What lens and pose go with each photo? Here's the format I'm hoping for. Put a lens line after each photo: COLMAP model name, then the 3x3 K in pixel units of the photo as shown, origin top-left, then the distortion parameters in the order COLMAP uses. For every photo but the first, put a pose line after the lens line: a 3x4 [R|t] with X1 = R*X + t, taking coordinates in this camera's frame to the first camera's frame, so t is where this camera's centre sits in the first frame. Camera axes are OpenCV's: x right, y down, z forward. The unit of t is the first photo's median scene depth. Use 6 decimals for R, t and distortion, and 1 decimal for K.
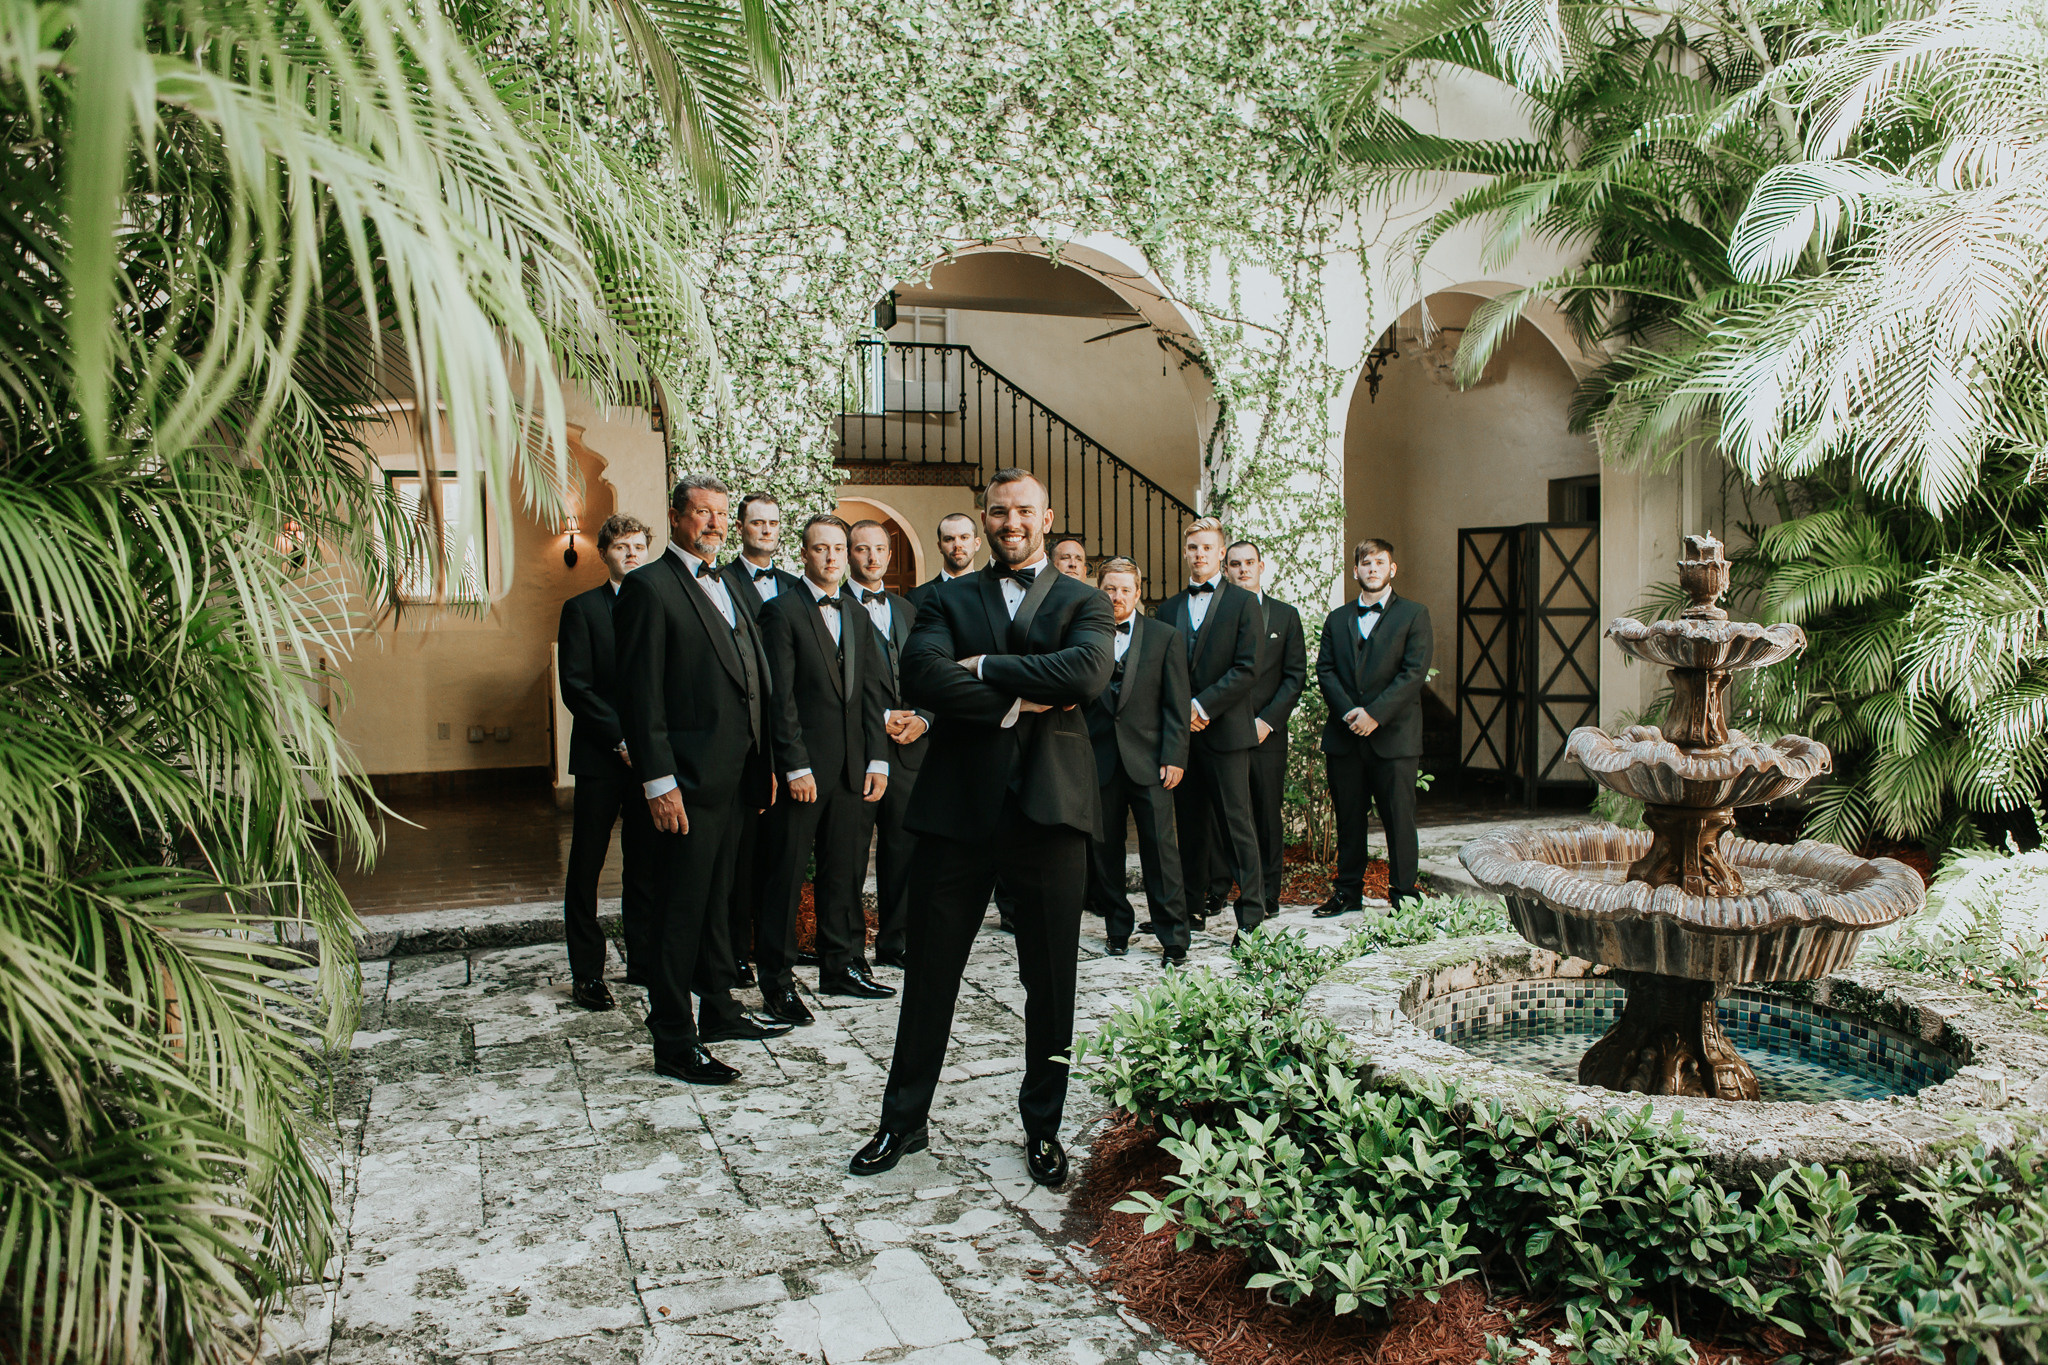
lens RADIAL K [[1395.2, 0, 1024.0], [0, 1395.2, 682.5], [0, 0, 1]] dist [-0.103000, 0.068610]
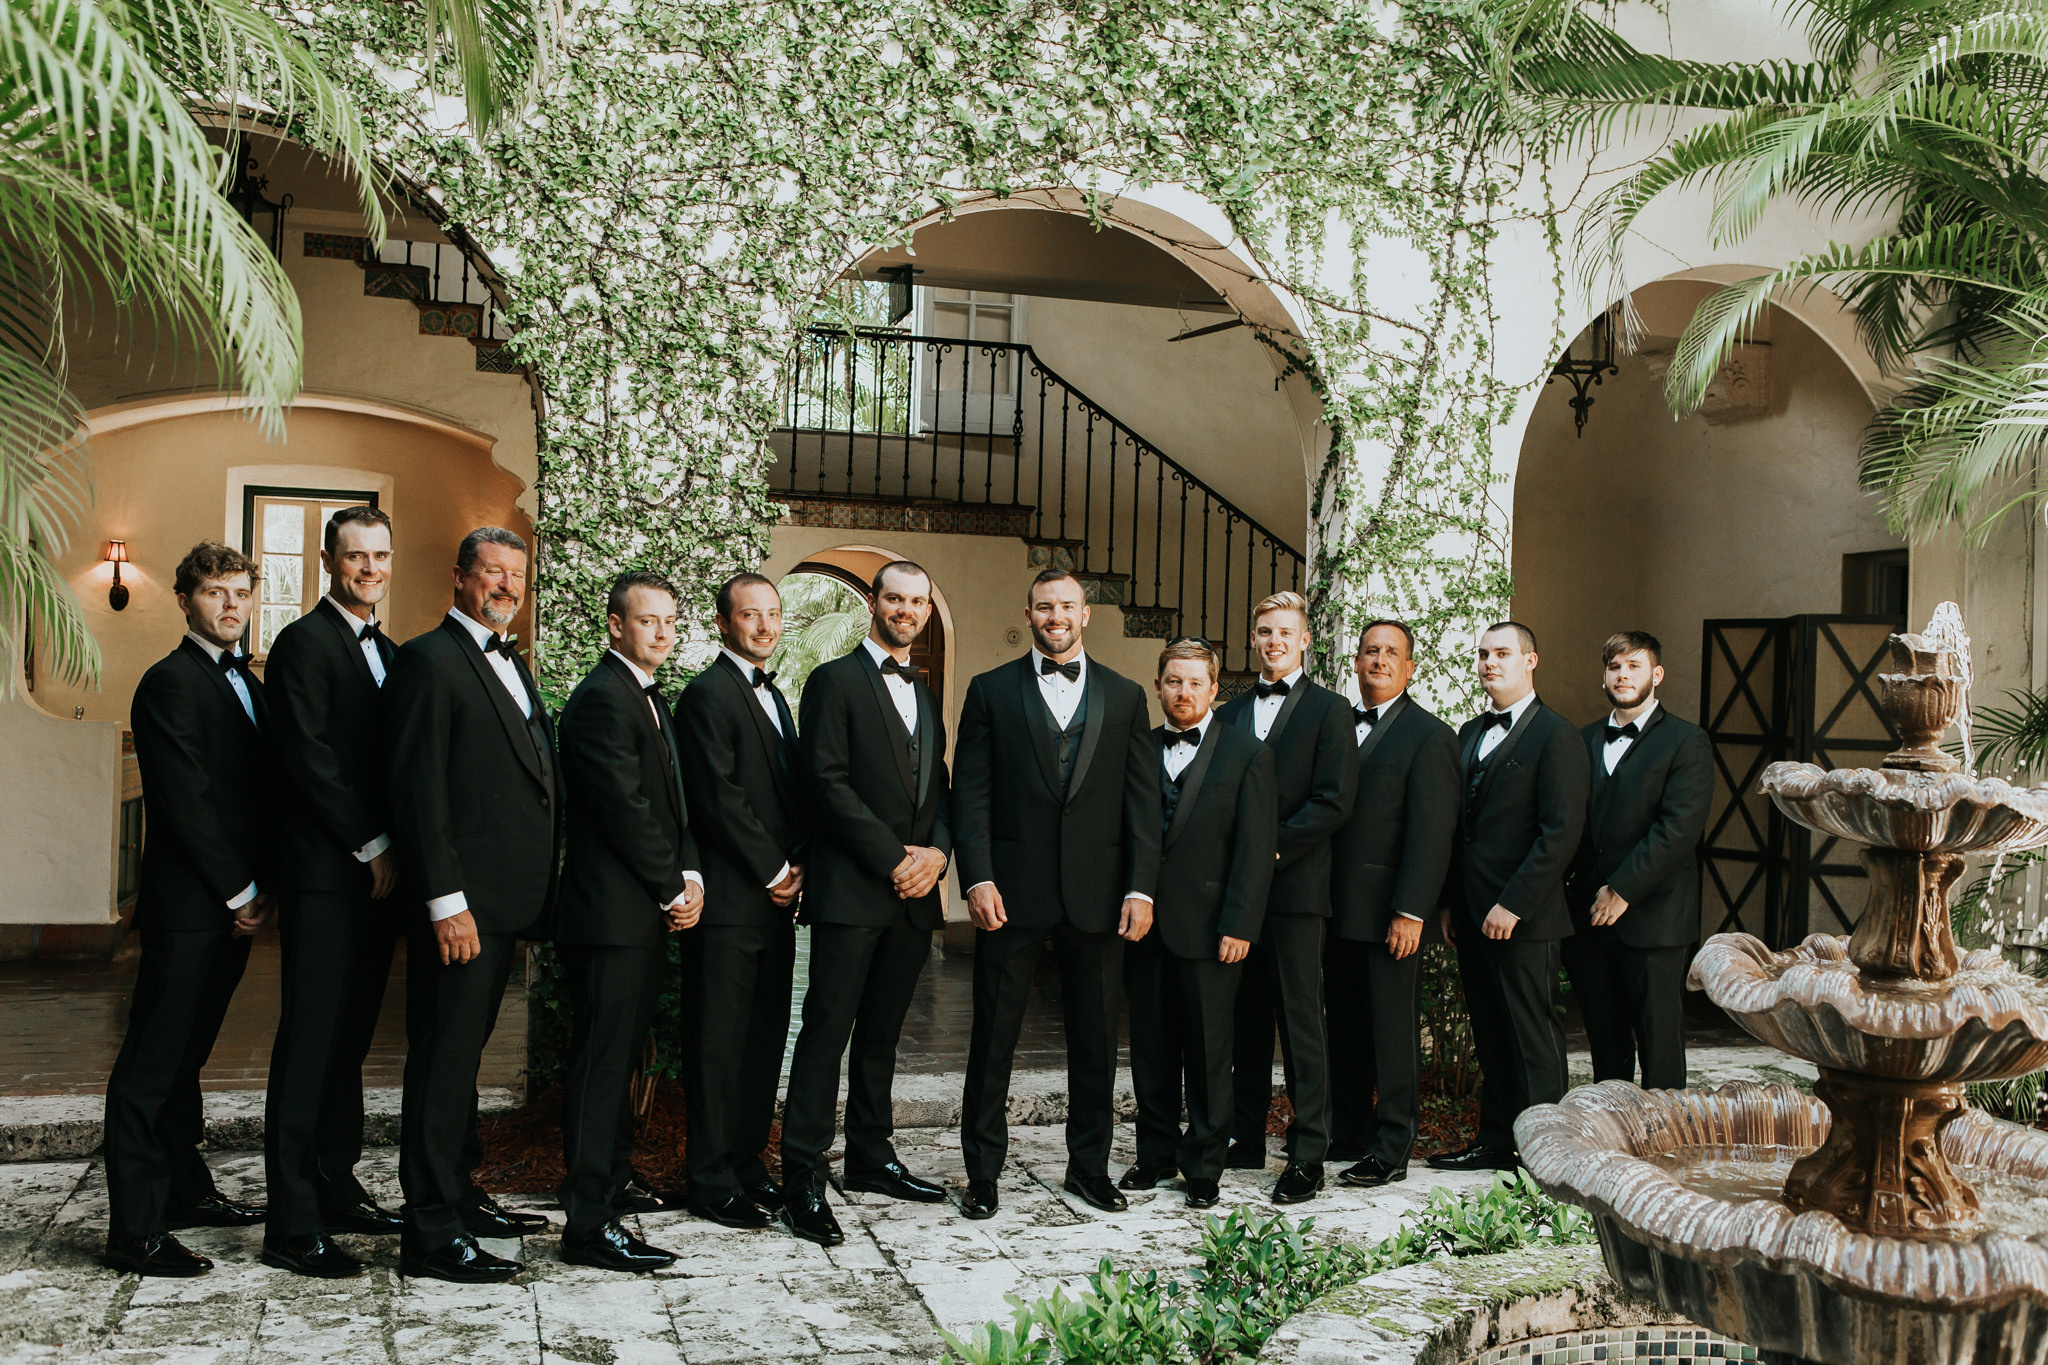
lens RADIAL K [[1852.8, 0, 1029.8], [0, 1852.8, 688.3], [0, 0, 1]] dist [-0.077637, 0.101925]
pose [[0.995440, 0.041392, -0.085946, 0.082269], [-0.046638, 0.997111, -0.059956, -0.007252], [0.083216, 0.063691, 0.994494, 0.070343]]
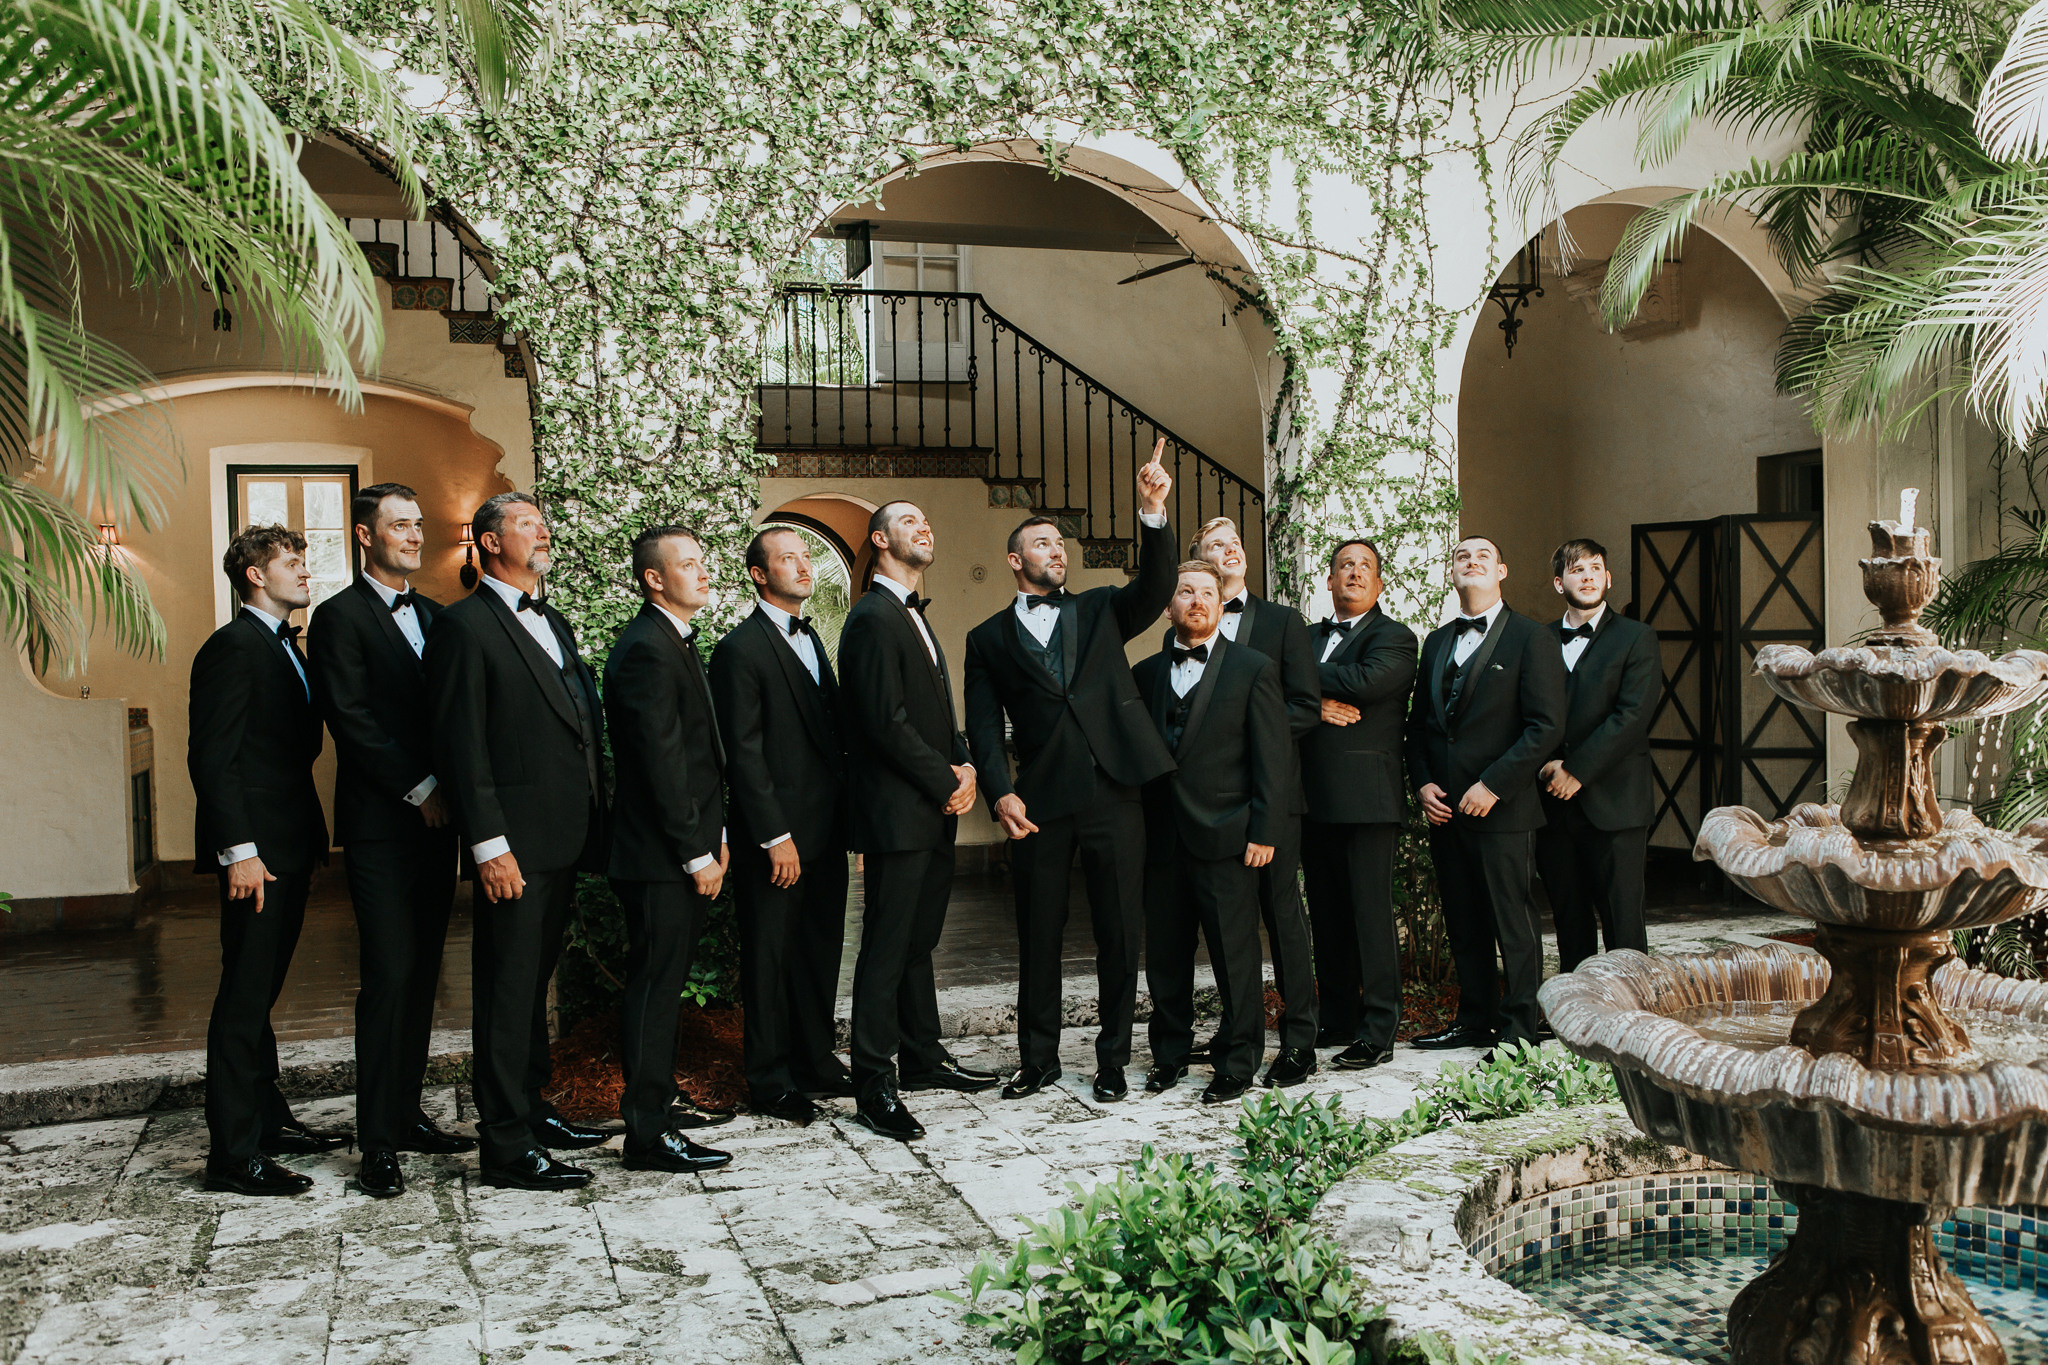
lens RADIAL K [[1769.1, 0, 1029.2], [0, 1769.1, 687.3], [0, 0, 1]] dist [-0.082033, 0.097957]
pose [[0.998627, -0.007247, -0.051885, 0.057637], [0.005955, 0.999669, -0.025009, -0.003546], [0.052049, 0.024666, 0.998340, 0.063615]]
